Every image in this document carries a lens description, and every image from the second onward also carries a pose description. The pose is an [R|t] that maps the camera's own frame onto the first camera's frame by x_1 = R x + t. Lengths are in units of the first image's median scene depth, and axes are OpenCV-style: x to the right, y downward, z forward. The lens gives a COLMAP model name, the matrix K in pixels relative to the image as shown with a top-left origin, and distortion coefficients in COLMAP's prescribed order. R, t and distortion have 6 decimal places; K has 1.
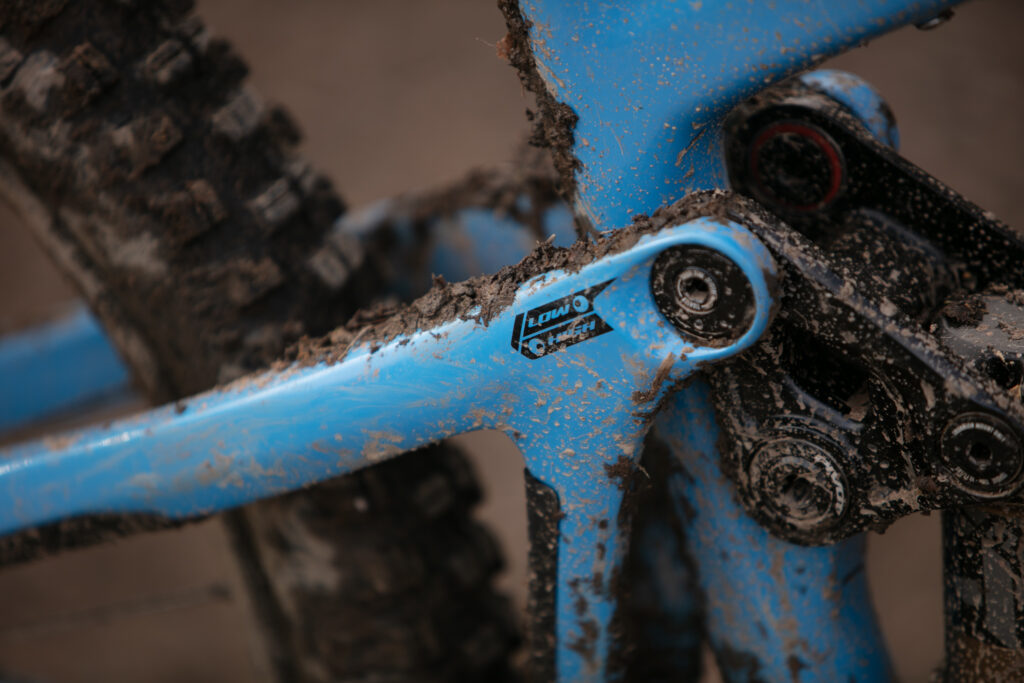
lens RADIAL K [[5703.9, 0, 510.7], [0, 5703.9, 340.7], [0, 0, 1]] dist [1.795989, 0.000000]
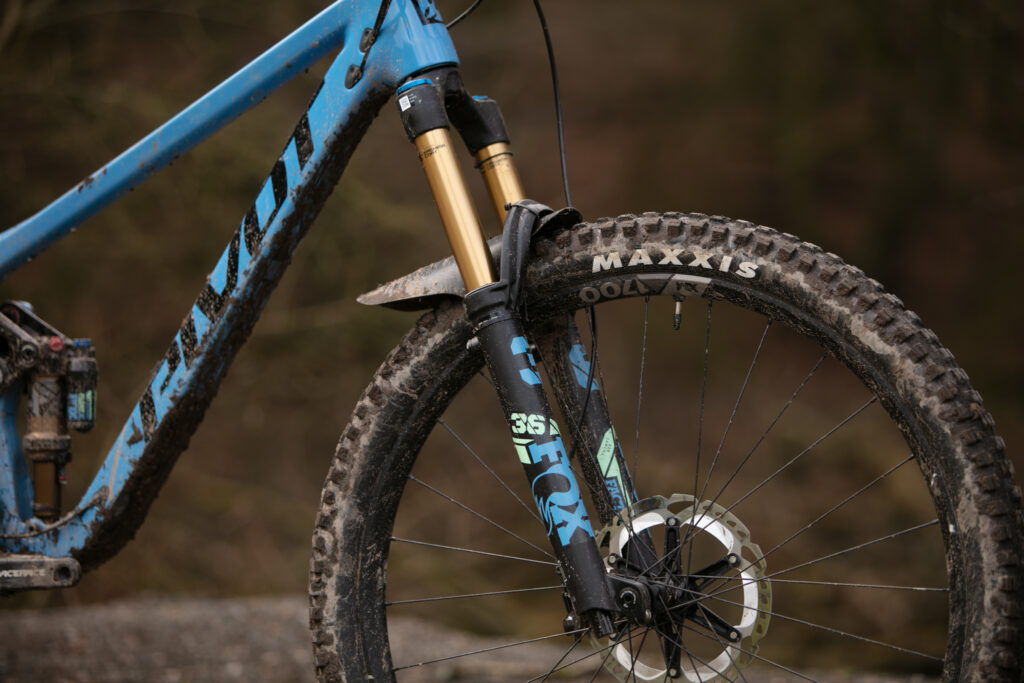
lens RADIAL K [[3508.9, 0, 512.1], [0, 3508.9, 341.0], [0, 0, 1]] dist [0.142213, 0.000000]
pose [[0.995344, 0.030233, -0.091525, 0.649515], [-0.068315, 0.891139, -0.448557, 1.106790], [0.068000, 0.452721, 0.889055, -1.221036]]
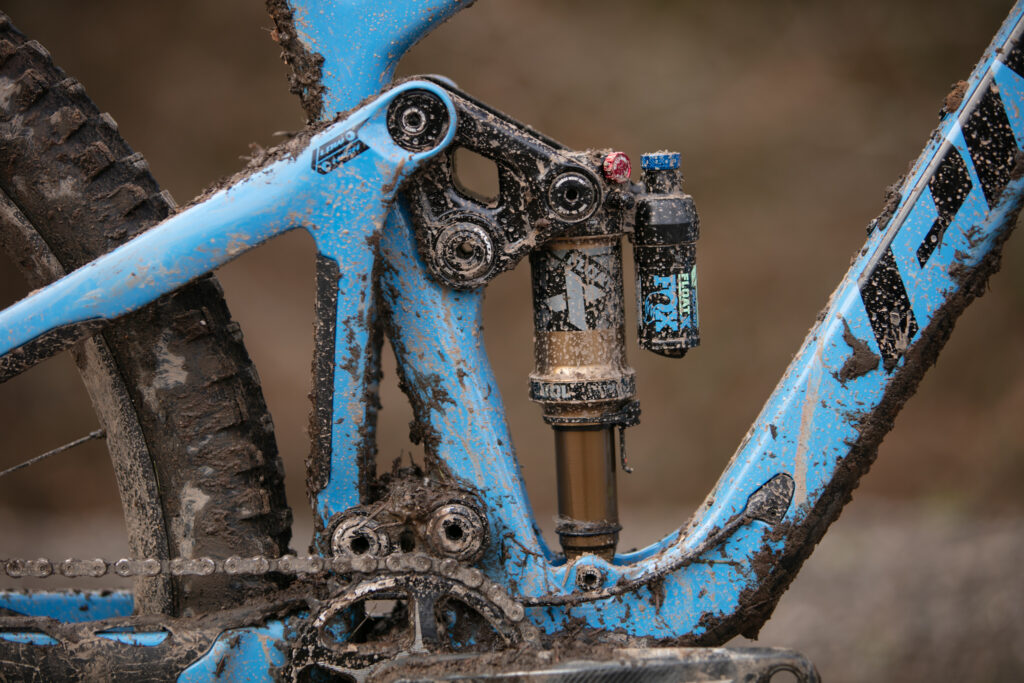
lens RADIAL K [[3345.1, 0, 513.2], [0, 3345.1, 341.8], [0, 0, 1]] dist [0.304415, 0.000000]
pose [[0.940530, -0.049738, 0.336050, -0.295888], [0.171735, 0.923123, -0.344020, 0.422961], [-0.293105, 0.381273, 0.876767, 0.074119]]
